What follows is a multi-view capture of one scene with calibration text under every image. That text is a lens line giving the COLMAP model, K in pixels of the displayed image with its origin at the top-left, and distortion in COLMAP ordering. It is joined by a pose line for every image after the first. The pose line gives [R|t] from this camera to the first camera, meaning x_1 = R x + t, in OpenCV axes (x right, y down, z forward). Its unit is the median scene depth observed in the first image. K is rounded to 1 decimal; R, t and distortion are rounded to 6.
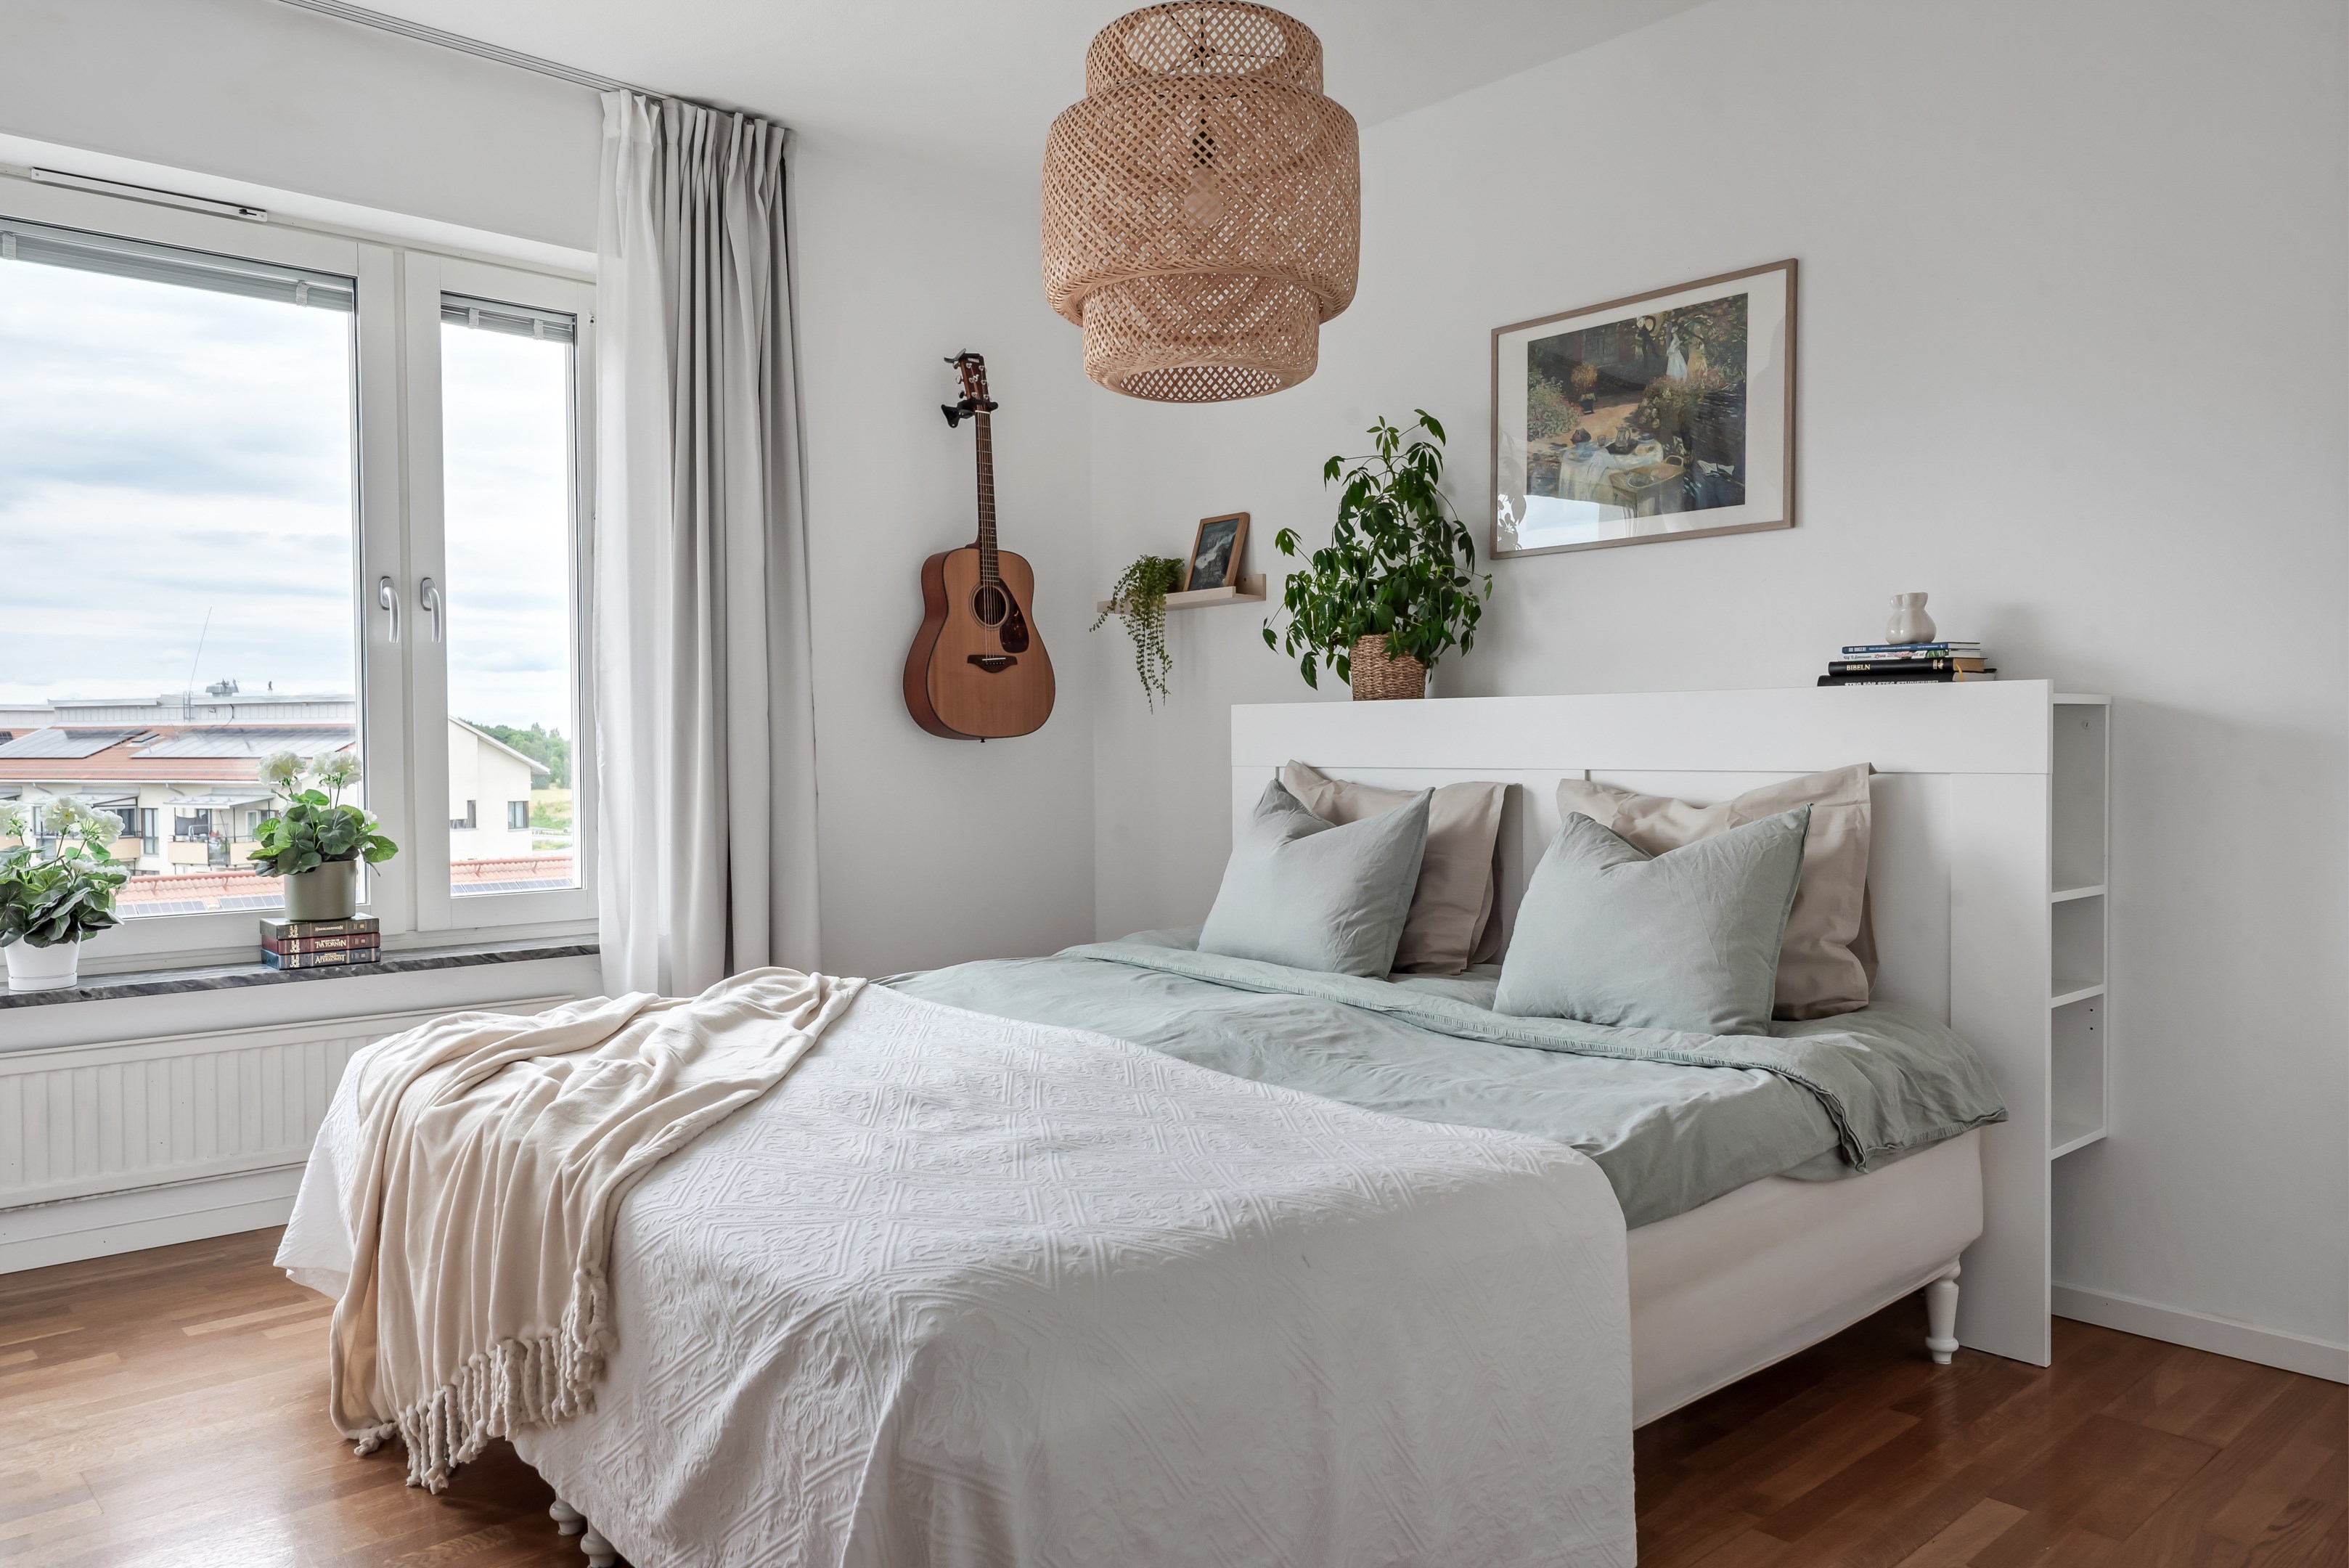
lens RADIAL K [[1631.3, 0, 1166.1], [0, 1631.3, 785.5], [0, 0, 1]] dist [0.004377, 0.001712]
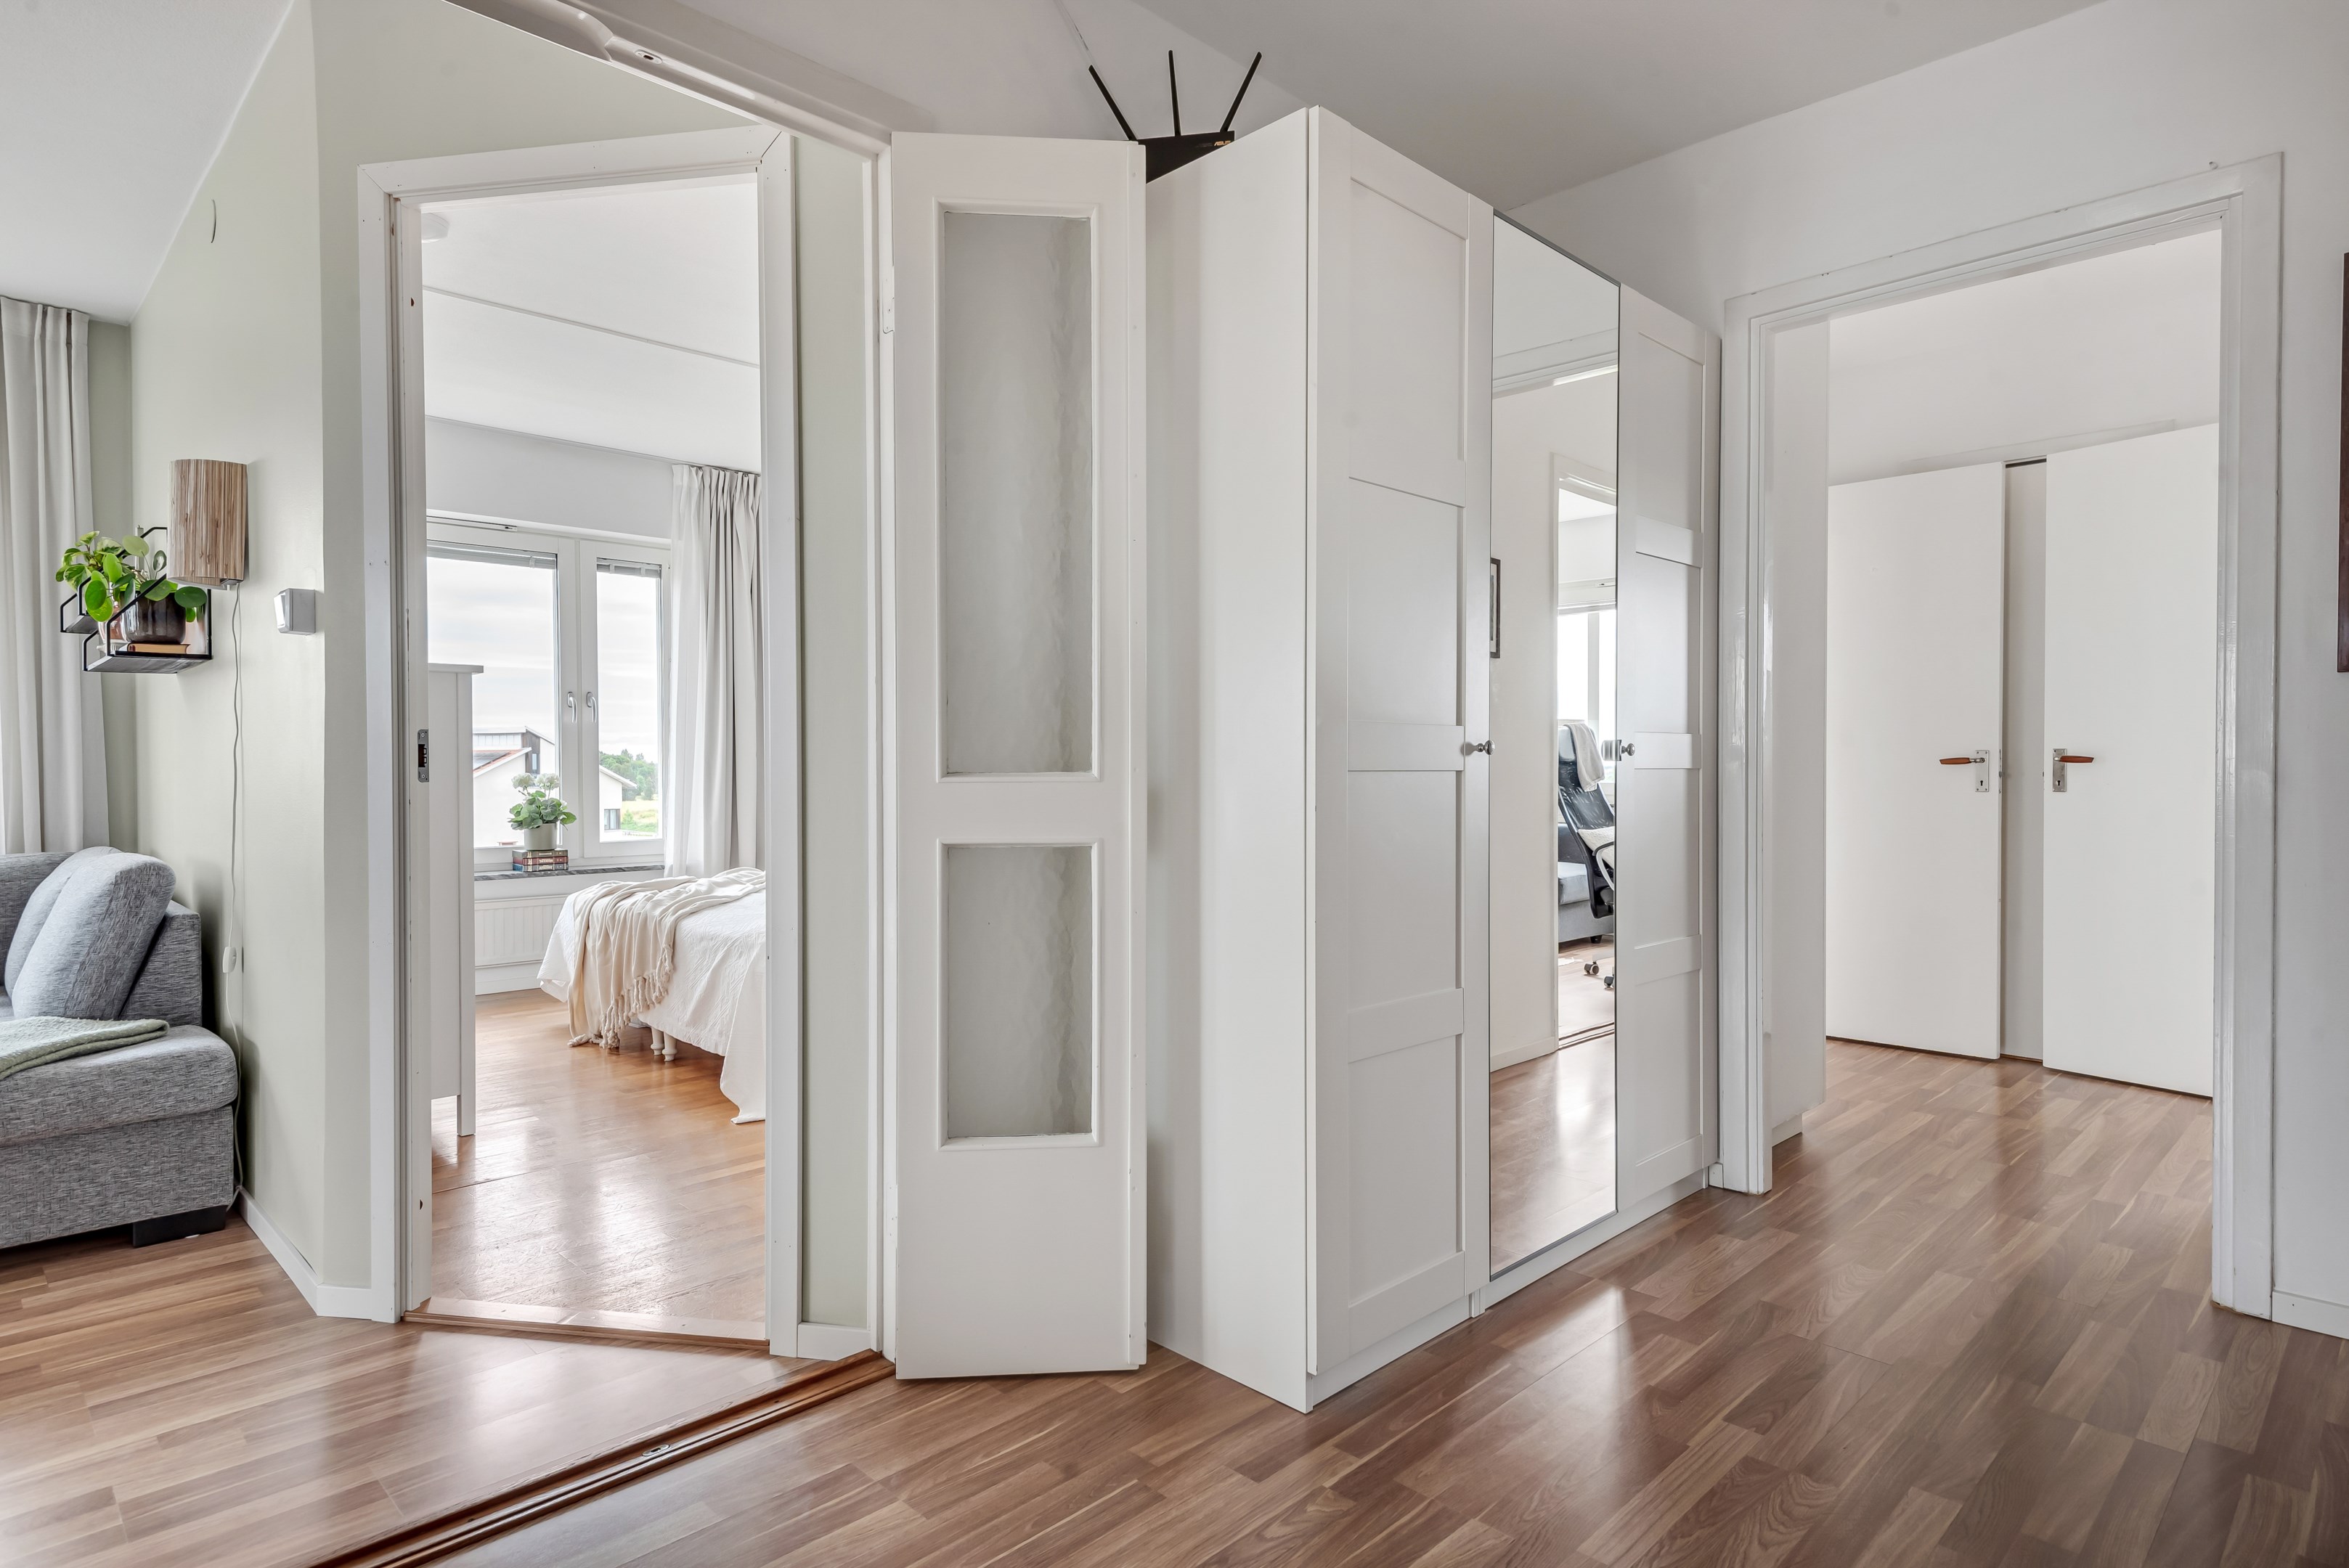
lens RADIAL K [[1239.1, 0, 1181.4], [0, 1239.1, 777.4], [0, 0, 1]] dist [0.014110, -0.009302]
pose [[0.998612, -0.001475, 0.052648, 0.247899], [0.002280, 0.999881, -0.015234, 0.011881], [-0.052619, 0.015333, 0.998497, -0.698779]]
